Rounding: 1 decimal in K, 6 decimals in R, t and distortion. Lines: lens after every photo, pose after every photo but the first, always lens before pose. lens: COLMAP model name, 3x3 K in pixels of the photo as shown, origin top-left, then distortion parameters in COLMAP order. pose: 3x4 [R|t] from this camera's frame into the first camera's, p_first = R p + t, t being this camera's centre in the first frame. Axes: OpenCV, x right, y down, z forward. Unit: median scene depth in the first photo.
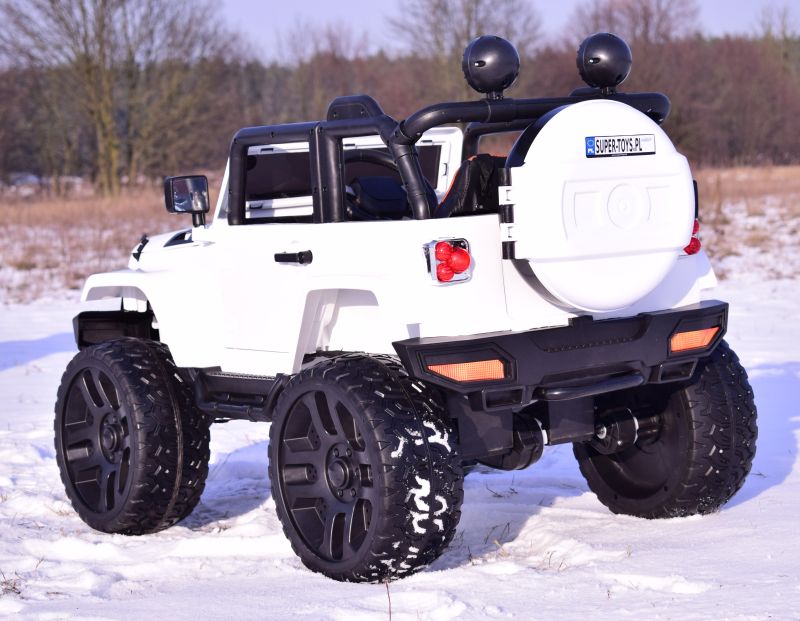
lens RADIAL K [[2116.5, 0, 400.0], [0, 2116.5, 310.5], [0, 0, 1]] dist [0.048432, 0.339549]
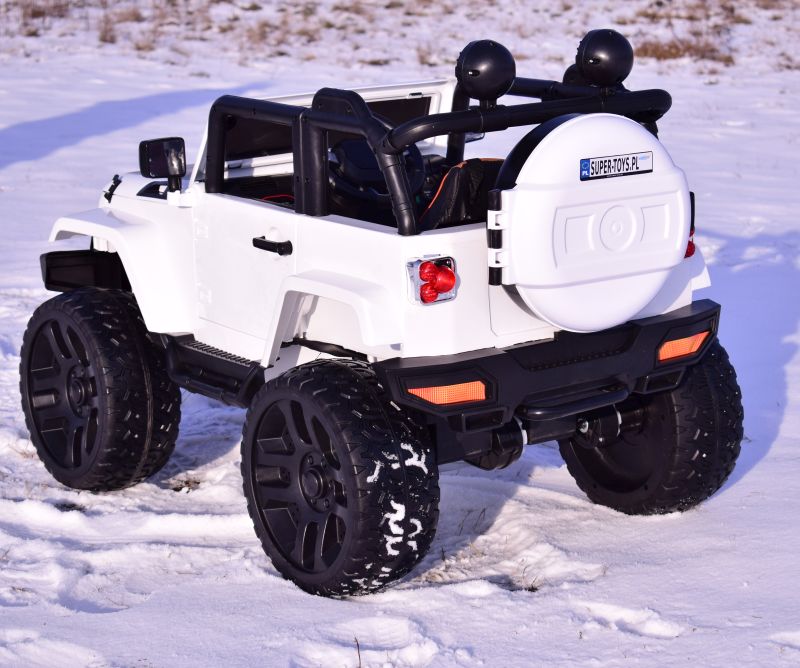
lens RADIAL K [[2271.9, 0, 400.0], [0, 2271.9, 334.0], [0, 0, 1]] dist [0.026580, 0.410534]
pose [[0.999282, 0.035755, 0.012567, -0.004050], [-0.037212, 0.988506, 0.146527, -0.141056], [-0.007183, -0.146890, 0.989127, -0.028835]]
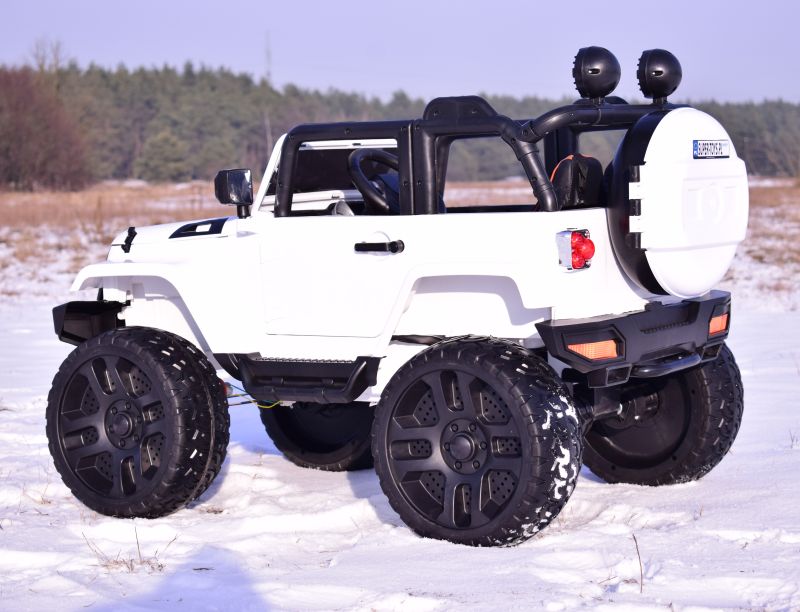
lens RADIAL K [[2007.2, 0, 399.2], [0, 2007.2, 336.9], [0, 0, 1]] dist [0.101365, 0.195145]
pose [[0.937068, -0.001510, 0.349142, -0.398822], [0.000373, 0.999994, 0.003322, 0.016983], [-0.349145, -0.002982, 0.937064, 0.053671]]
